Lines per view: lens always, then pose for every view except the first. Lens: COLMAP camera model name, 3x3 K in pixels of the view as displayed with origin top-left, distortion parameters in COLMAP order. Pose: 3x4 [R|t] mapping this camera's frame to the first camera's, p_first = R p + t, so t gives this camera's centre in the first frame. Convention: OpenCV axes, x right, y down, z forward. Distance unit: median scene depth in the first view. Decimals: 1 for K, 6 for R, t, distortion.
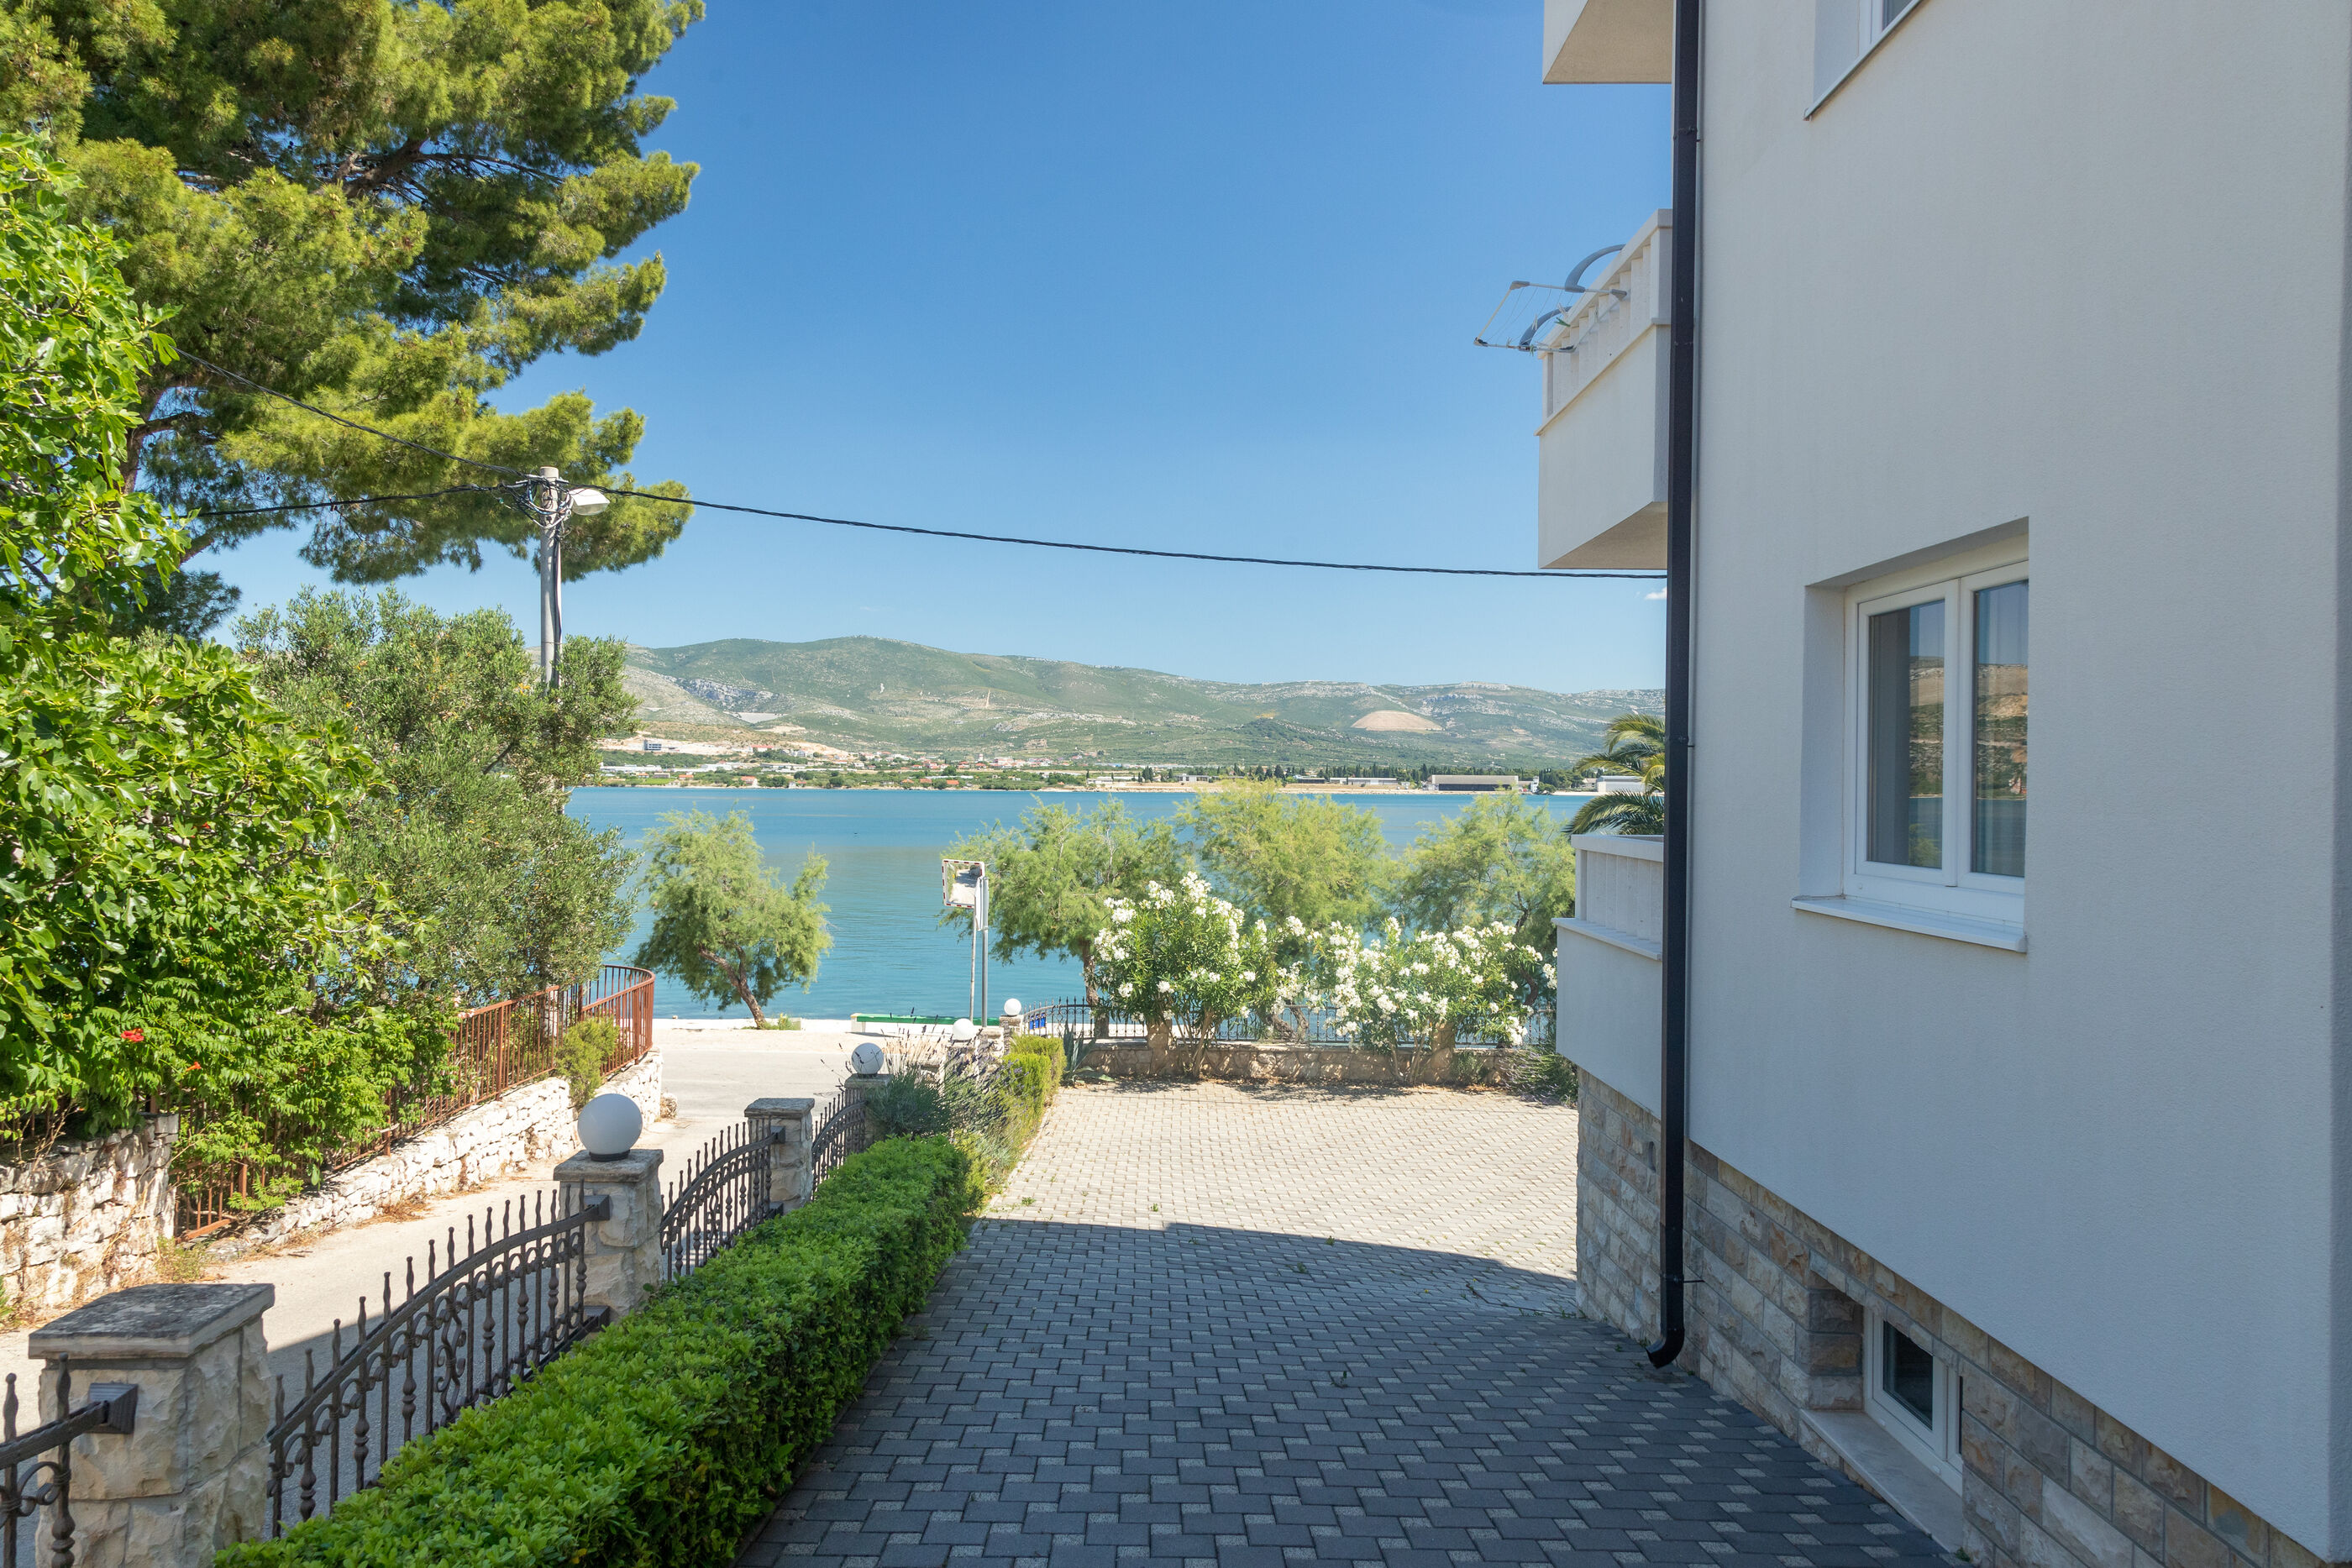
lens RADIAL K [[1712.6, 0, 1173.2], [0, 1712.6, 793.9], [0, 0, 1]] dist [0.008153, 0.003781]
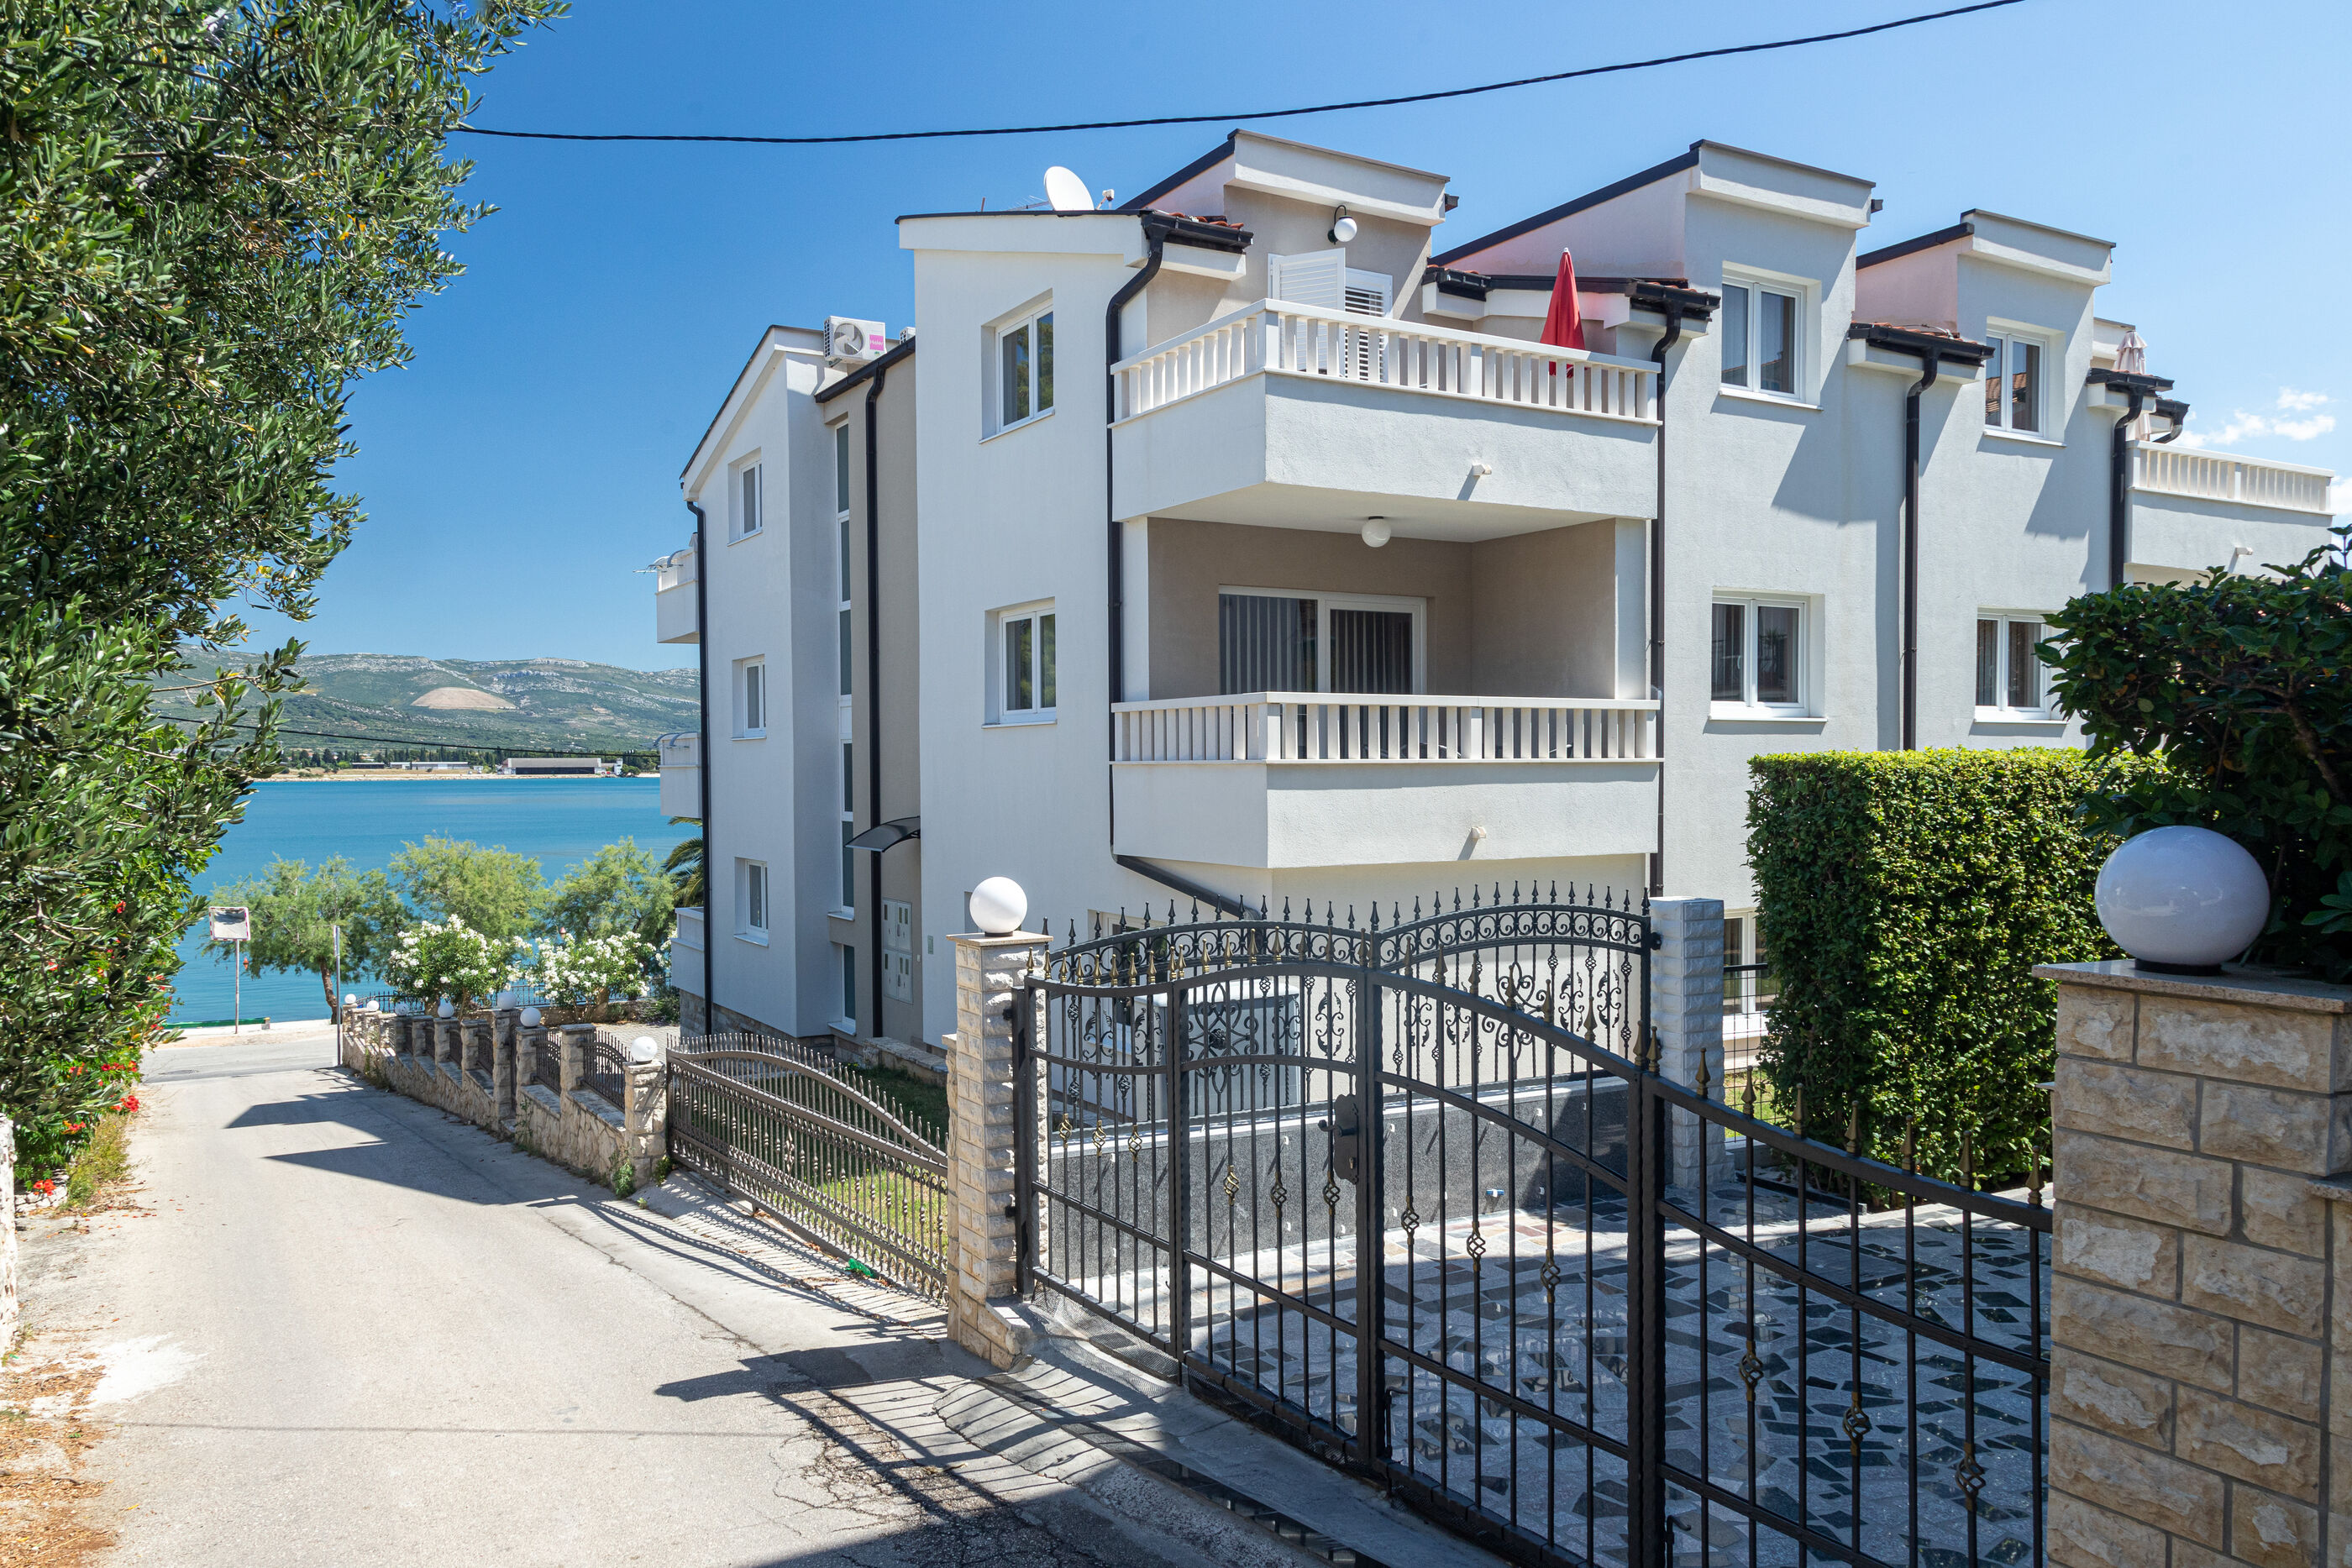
lens RADIAL K [[1712.6, 0, 1168.4], [0, 1712.6, 794.3], [0, 0, 1]] dist [0.008153, 0.003781]
pose [[0.868236, -0.023321, 0.495603, -0.145866], [0.016806, 0.999704, 0.017599, -0.063641], [-0.495866, -0.006951, 0.868371, -0.590714]]
